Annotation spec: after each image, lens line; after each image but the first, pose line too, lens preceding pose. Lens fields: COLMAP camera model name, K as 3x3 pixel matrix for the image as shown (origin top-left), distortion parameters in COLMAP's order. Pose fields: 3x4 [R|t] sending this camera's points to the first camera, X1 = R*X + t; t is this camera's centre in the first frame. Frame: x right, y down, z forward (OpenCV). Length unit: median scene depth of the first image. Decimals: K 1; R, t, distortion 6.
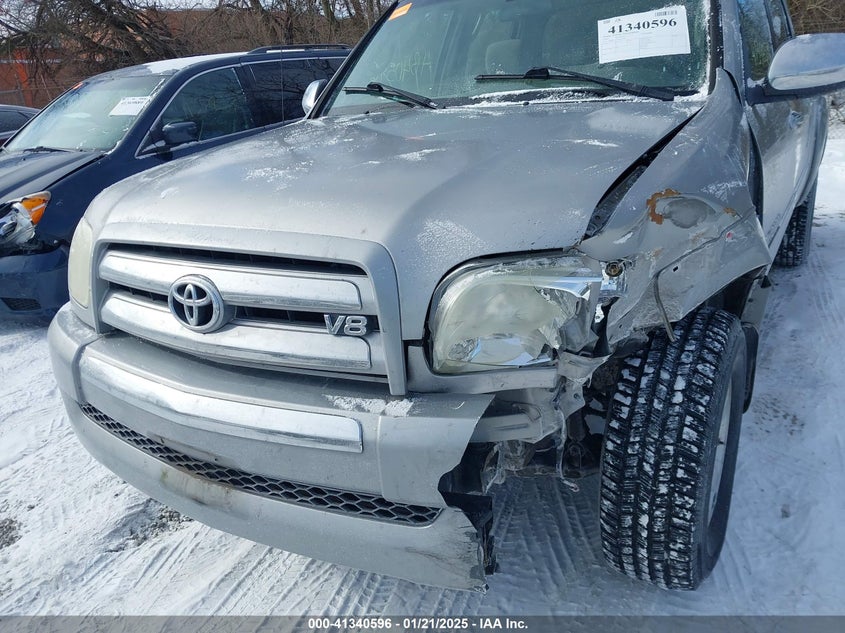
lens RADIAL K [[662.3, 0, 425.7], [0, 662.3, 324.5], [0, 0, 1]] dist [-0.002841, 0.006553]
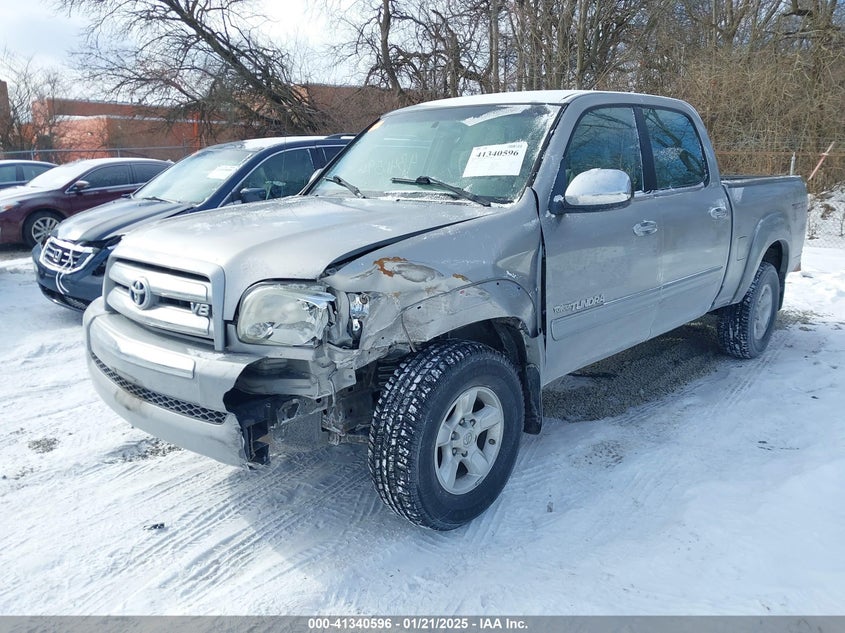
lens RADIAL K [[651.8, 0, 428.6], [0, 651.8, 318.5], [0, 0, 1]] dist [0.096730, -0.170218]
pose [[0.977035, 0.118940, -0.176795, 0.676979], [-0.138168, 0.985274, -0.100721, 0.100849], [0.162211, 0.122836, 0.979081, -0.560173]]
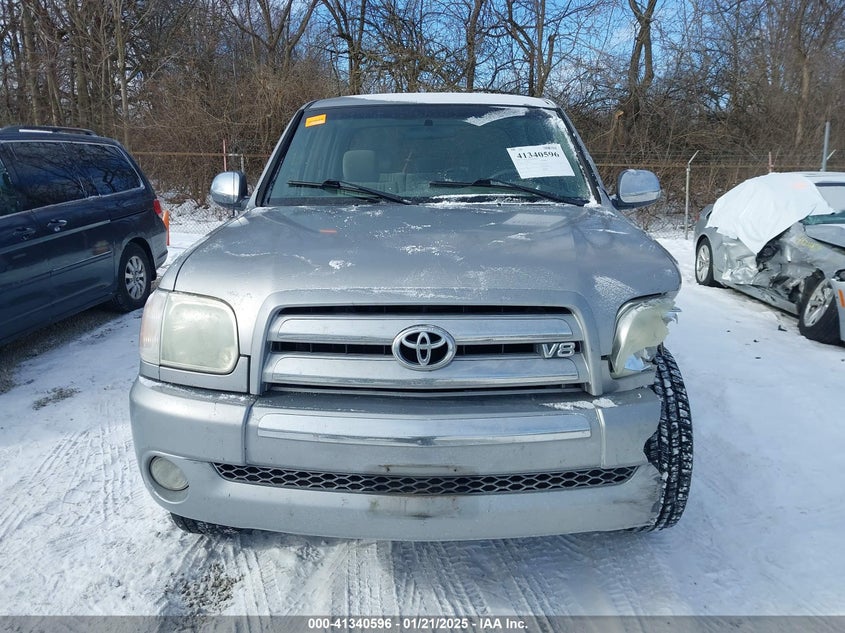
lens RADIAL K [[651.6, 0, 420.9], [0, 651.6, 335.4], [0, 0, 1]] dist [0.091344, -0.212709]
pose [[0.859077, -0.054633, 0.508923, -0.901631], [0.119001, 0.988360, -0.094777, 0.055985], [-0.497822, 0.141983, 0.855578, -0.049138]]
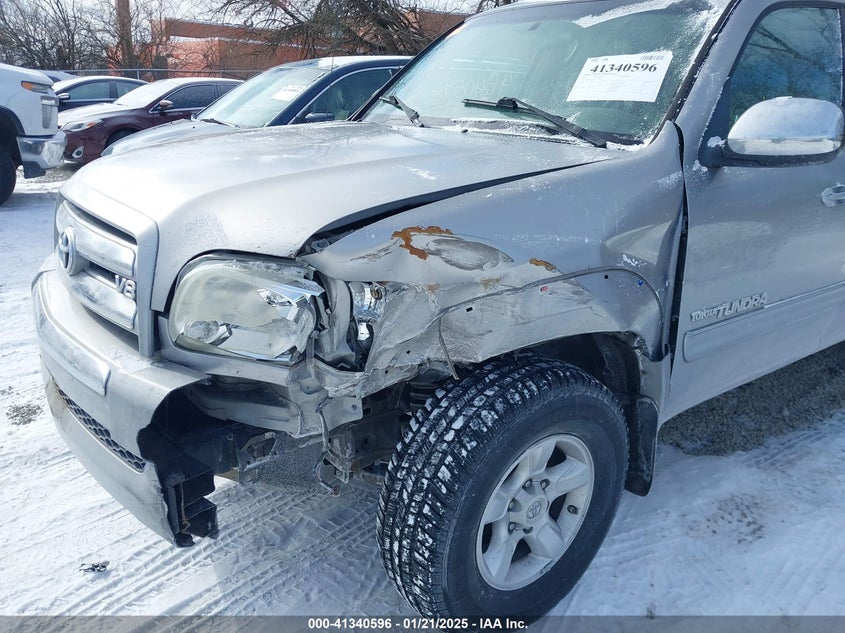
lens RADIAL K [[651.8, 0, 428.6], [0, 651.8, 318.5], [0, 0, 1]] dist [0.096730, -0.170218]
pose [[0.928795, 0.219356, -0.298701, 0.607296], [-0.225962, 0.974053, 0.012694, -0.067222], [0.293735, 0.055705, 0.954262, 0.040049]]
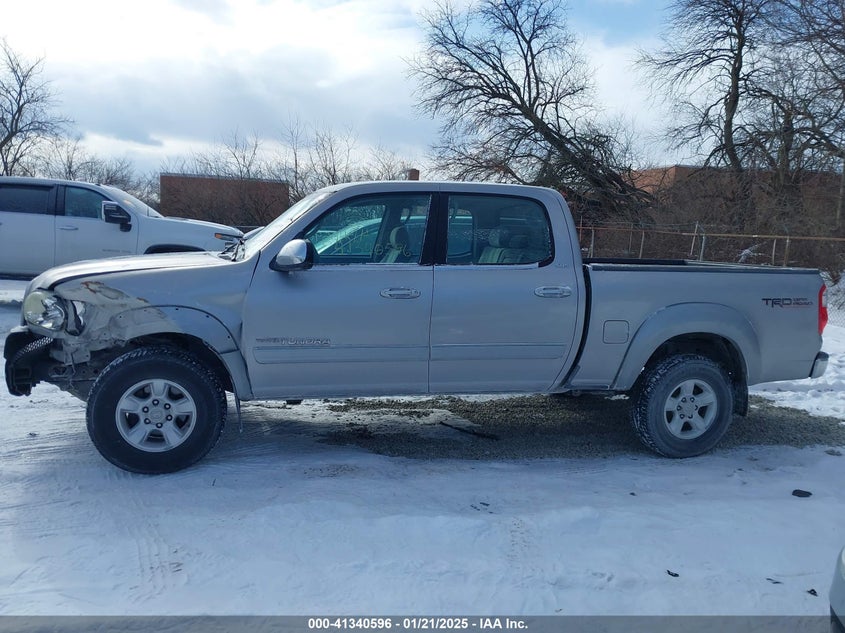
lens RADIAL K [[651.8, 0, 428.6], [0, 651.8, 318.5], [0, 0, 1]] dist [0.096730, -0.170218]
pose [[0.724320, 0.196341, -0.660917, 2.849725], [-0.330597, 0.940113, -0.083029, -0.252614], [0.605034, 0.278637, 0.745852, -0.165383]]
